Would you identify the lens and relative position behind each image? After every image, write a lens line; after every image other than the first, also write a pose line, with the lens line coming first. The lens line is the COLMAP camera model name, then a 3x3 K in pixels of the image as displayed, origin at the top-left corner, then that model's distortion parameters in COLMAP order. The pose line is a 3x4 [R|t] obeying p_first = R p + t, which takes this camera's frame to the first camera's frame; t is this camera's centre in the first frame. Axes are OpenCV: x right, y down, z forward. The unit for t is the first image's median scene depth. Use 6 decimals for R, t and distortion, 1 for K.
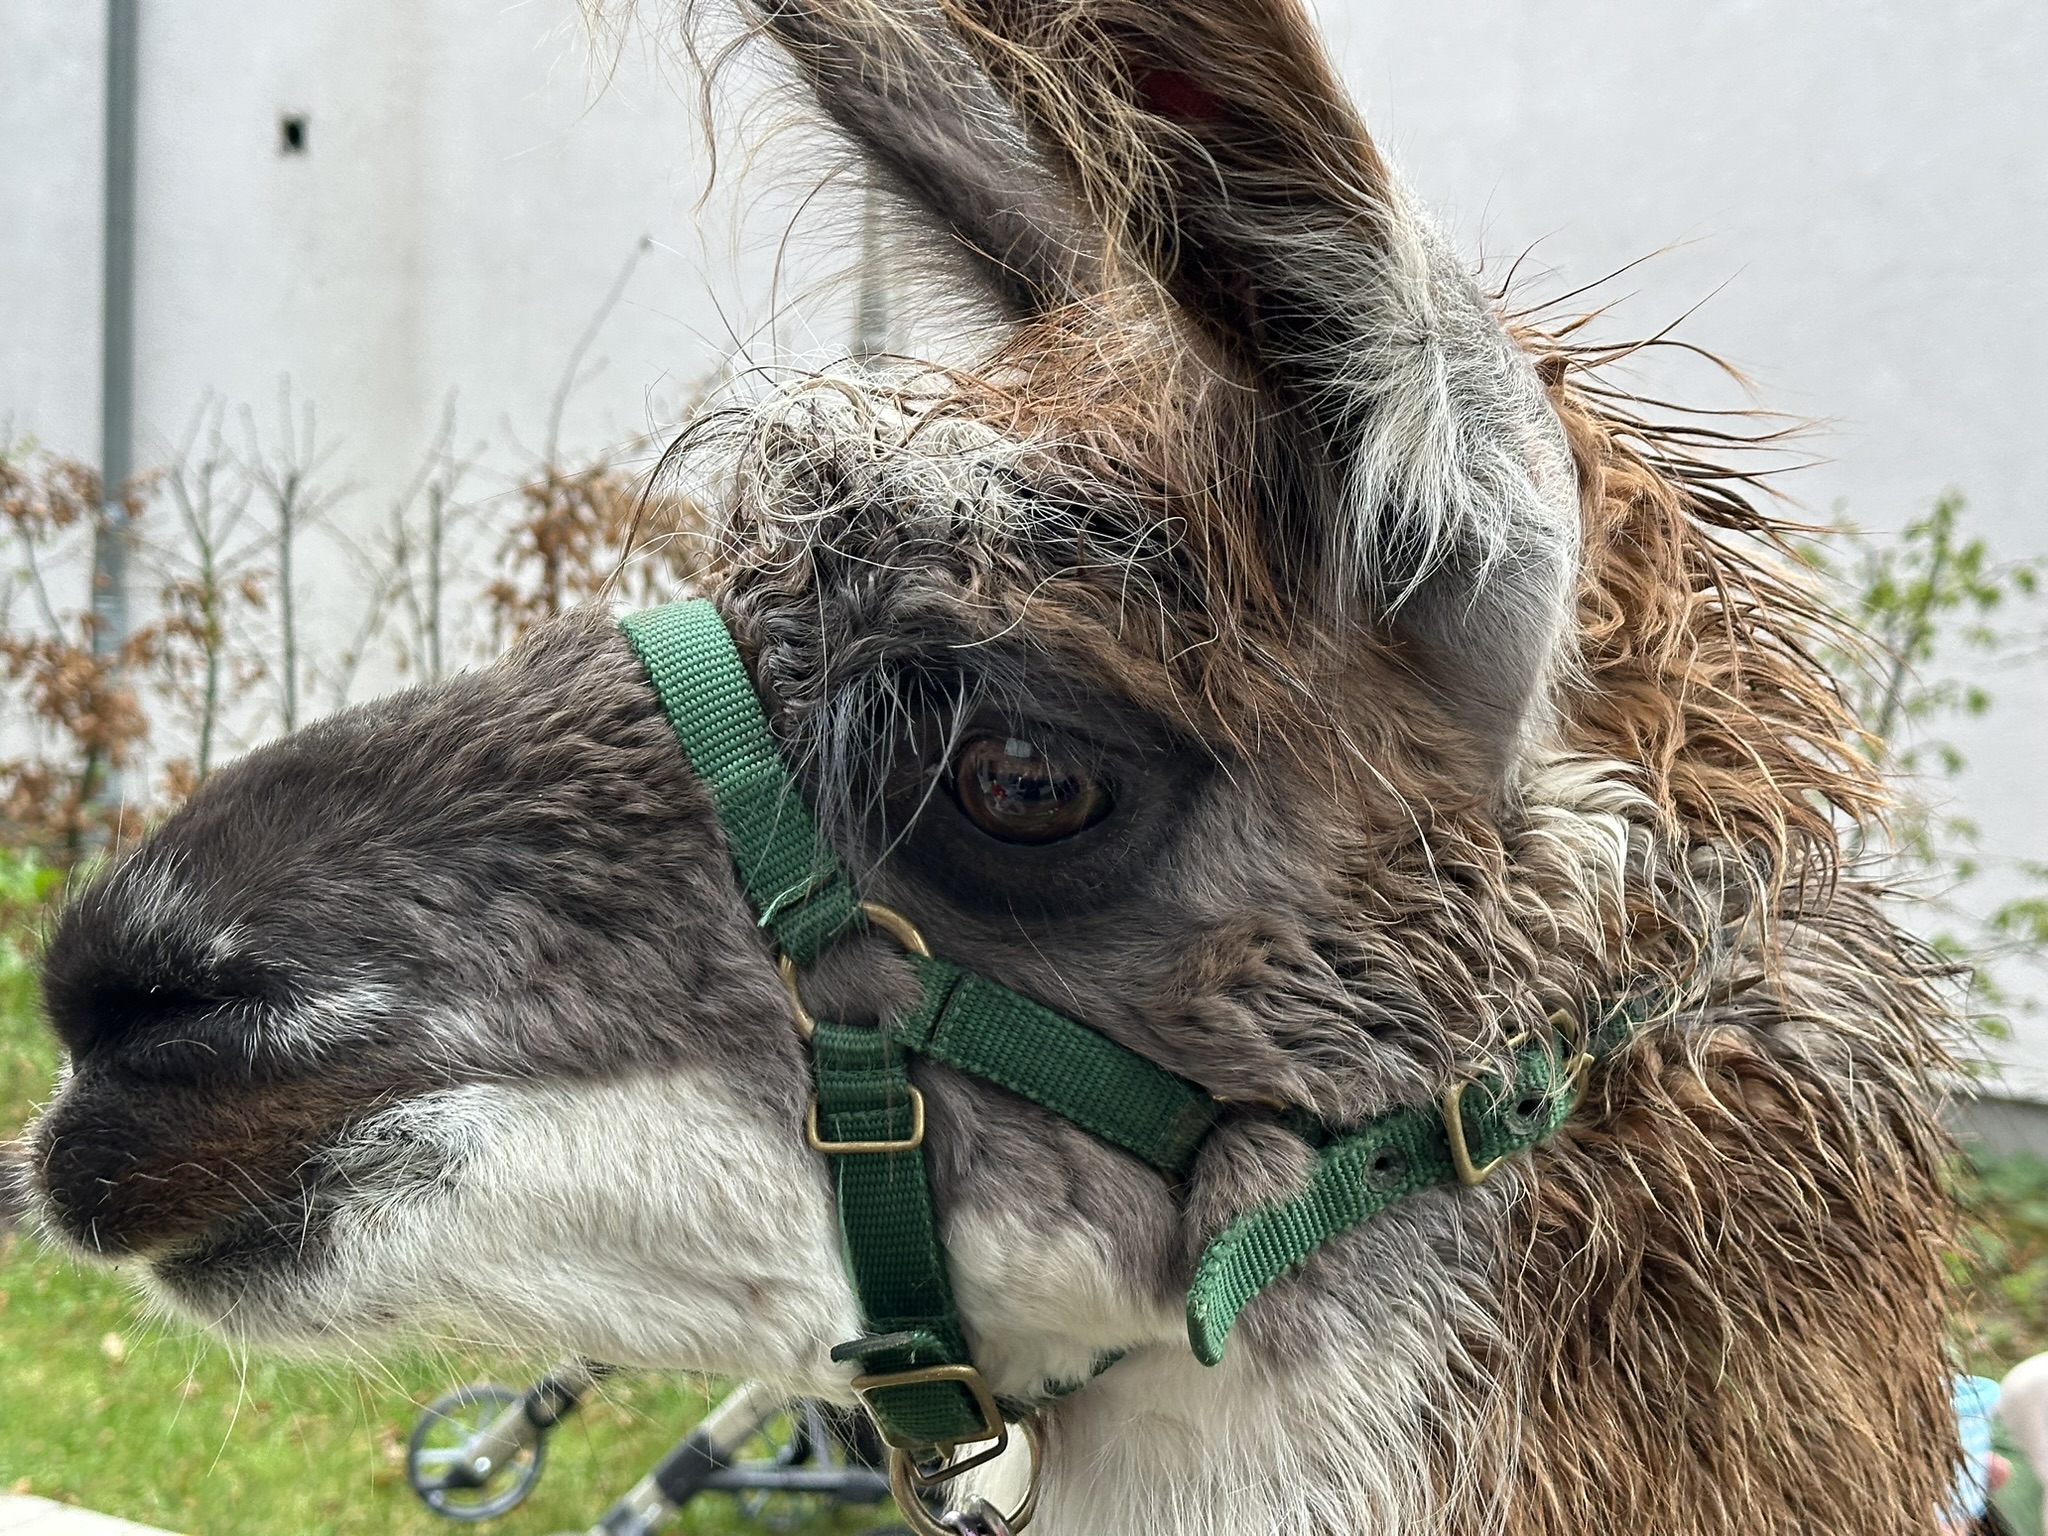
lens RADIAL K [[2917.0, 0, 1020.4], [0, 2917.0, 773.2], [0, 0, 1]] dist [0.215388, 0.000000]
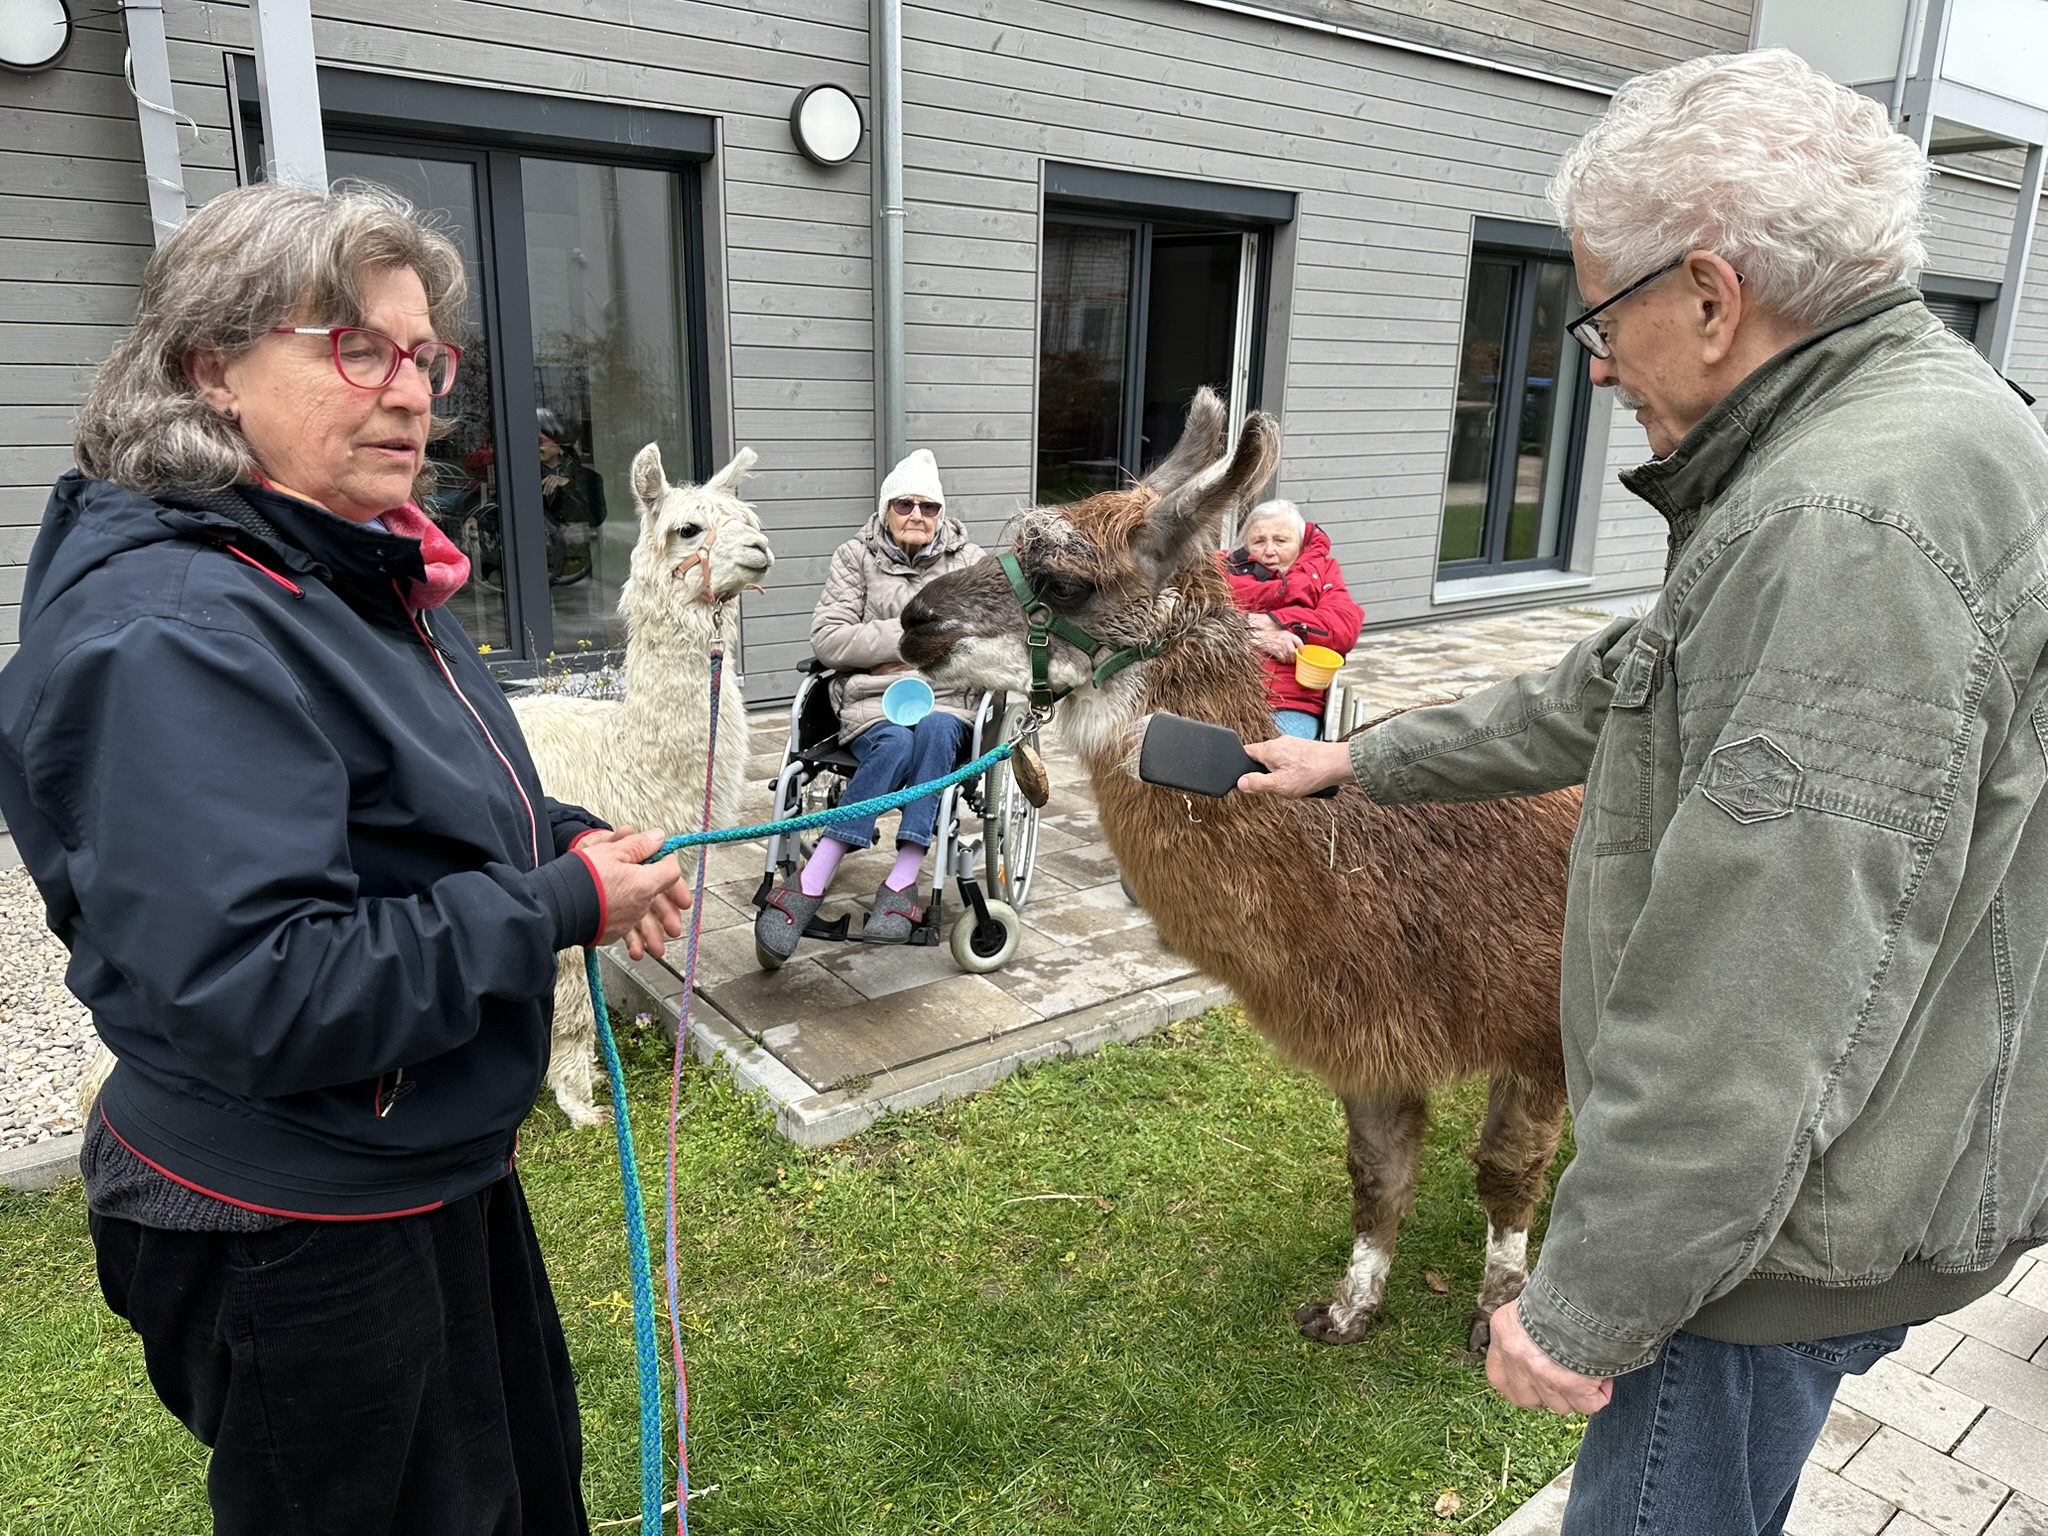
lens RADIAL K [[1437.1, 0, 1012.6], [0, 1437.1, 757.6], [0, 0, 1]] dist [0.070902, -0.071958]
pose [[0.999282, 0.033016, -0.018613, -0.038733], [-0.030397, 0.991473, 0.126716, -0.023211], [0.022638, -0.126060, 0.991764, -1.921393]]
